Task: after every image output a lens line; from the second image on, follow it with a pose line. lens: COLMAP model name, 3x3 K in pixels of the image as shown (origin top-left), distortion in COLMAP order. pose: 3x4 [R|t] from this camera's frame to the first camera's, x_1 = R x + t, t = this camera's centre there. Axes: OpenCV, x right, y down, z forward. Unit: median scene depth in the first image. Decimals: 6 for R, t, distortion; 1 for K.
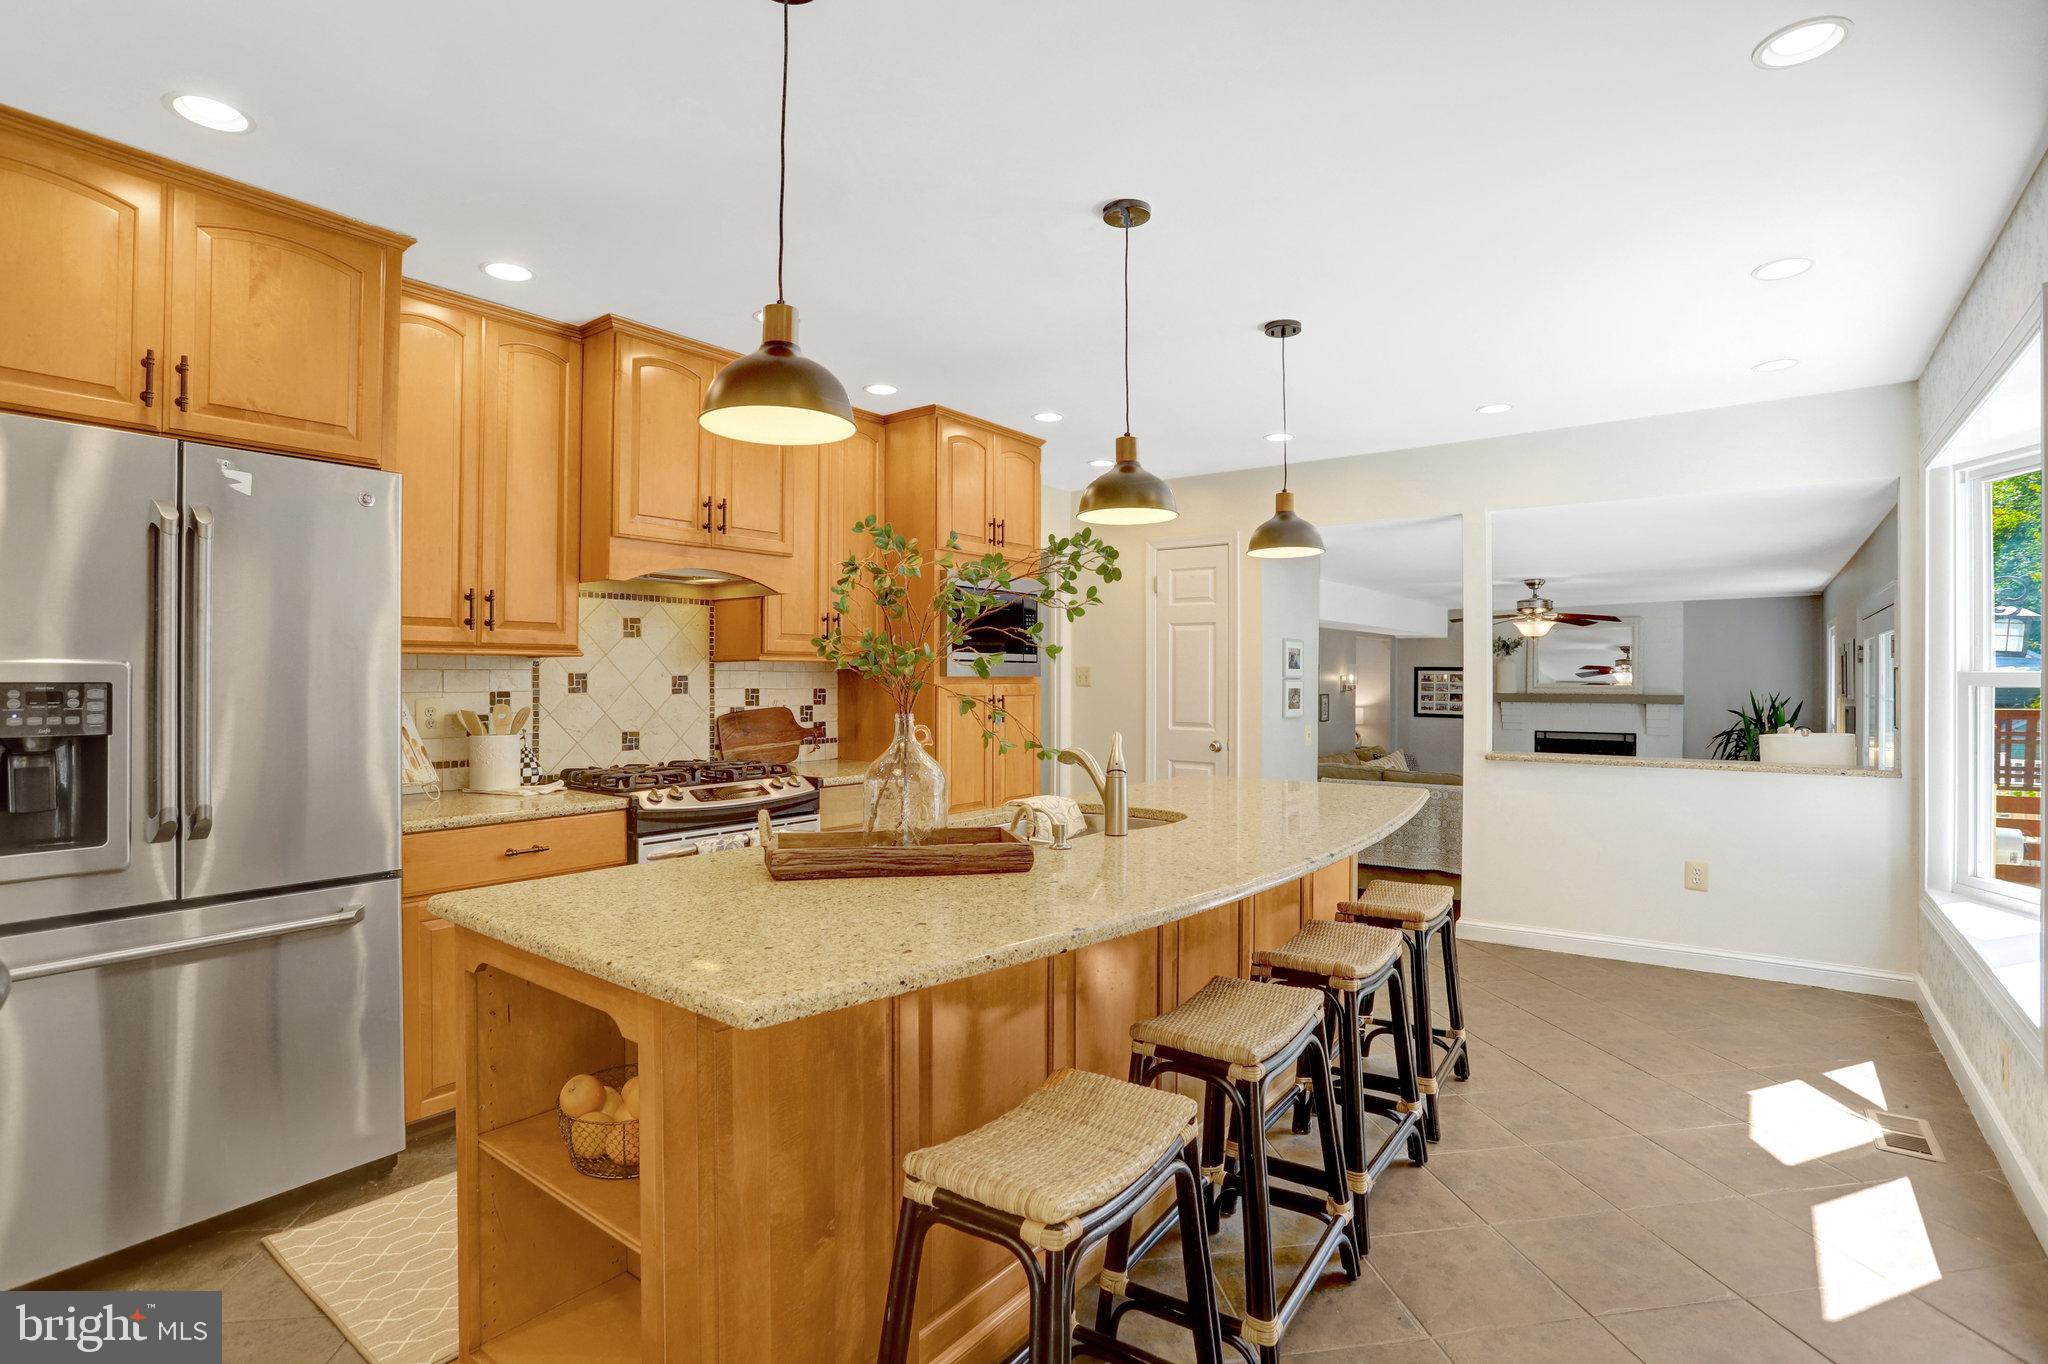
lens RADIAL K [[1000.3, 0, 1019.6], [0, 1000.3, 663.1], [0, 0, 1]] dist [-0.061672, 0.022018]
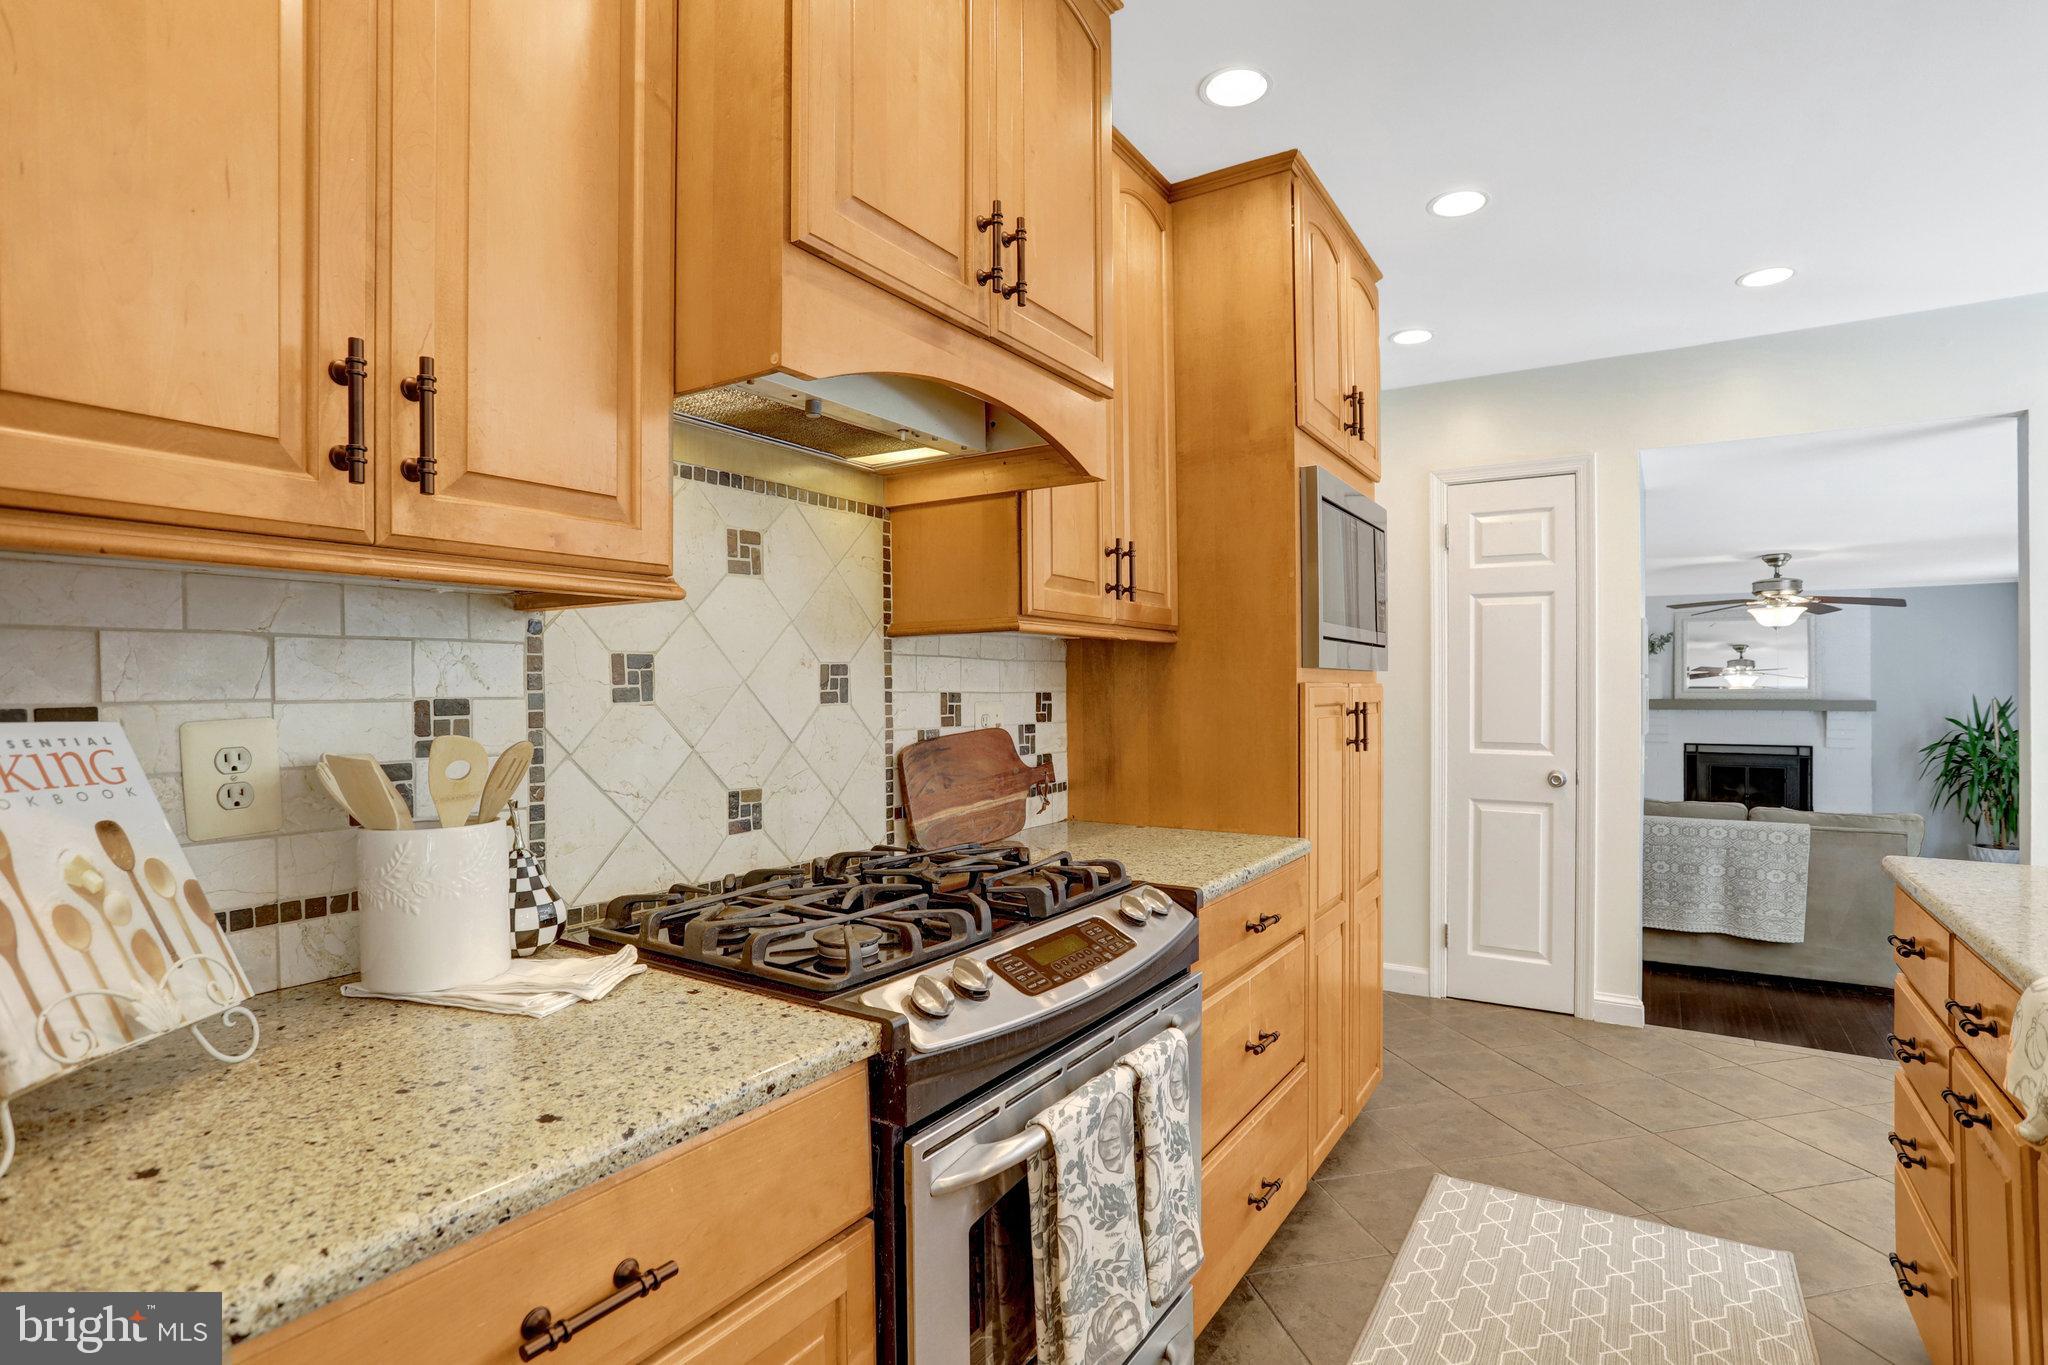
lens RADIAL K [[1000.3, 0, 1016.7], [0, 1000.3, 696.8], [0, 0, 1]] dist [-0.061672, 0.022018]
pose [[0.997144, -0.005586, 0.075316, -0.303083], [0.003792, 0.999706, 0.023943, 0.017788], [-0.075428, -0.023590, 0.996872, 0.548936]]
